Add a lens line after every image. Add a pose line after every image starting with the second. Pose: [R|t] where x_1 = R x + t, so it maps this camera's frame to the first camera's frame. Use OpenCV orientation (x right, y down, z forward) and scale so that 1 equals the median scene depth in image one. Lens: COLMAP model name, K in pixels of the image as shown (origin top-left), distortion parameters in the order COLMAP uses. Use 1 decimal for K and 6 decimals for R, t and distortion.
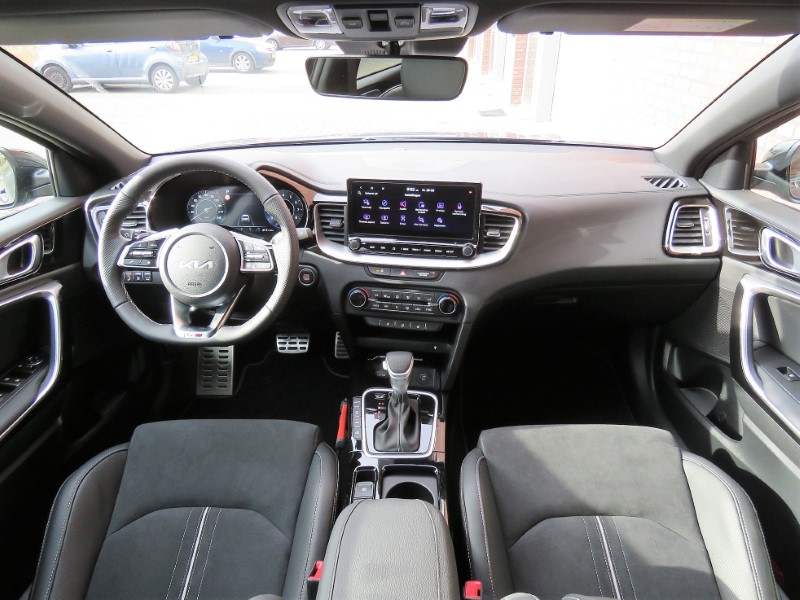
lens RADIAL K [[493.8, 0, 402.0], [0, 493.8, 298.0], [0, 0, 1]] dist [0.006083, 0.000391]
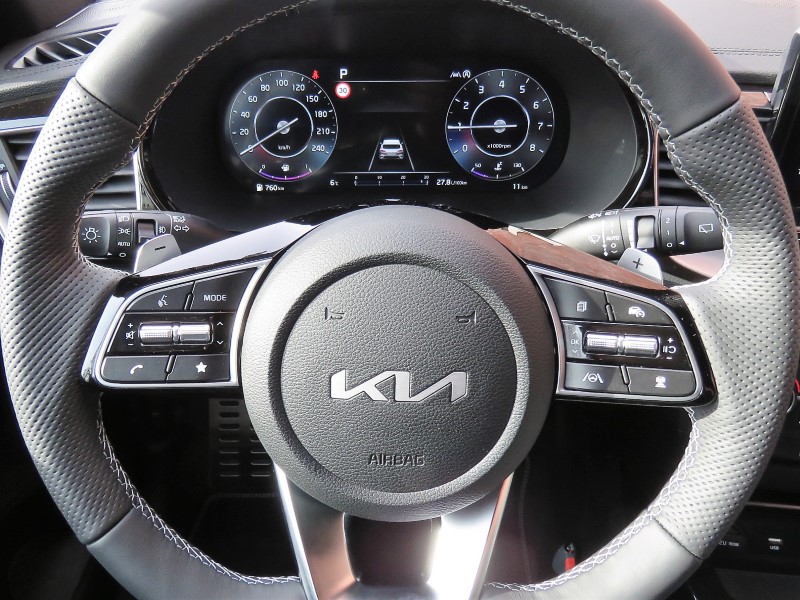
lens RADIAL K [[648.5, 0, 398.7], [0, 648.5, 301.6], [0, 0, 1]] dist [-0.012402, 0.001130]
pose [[0.999815, -0.004025, 0.018821, -0.416916], [0.001375, 0.990328, 0.138741, -0.152213], [-0.019198, -0.138689, 0.990150, 0.671020]]
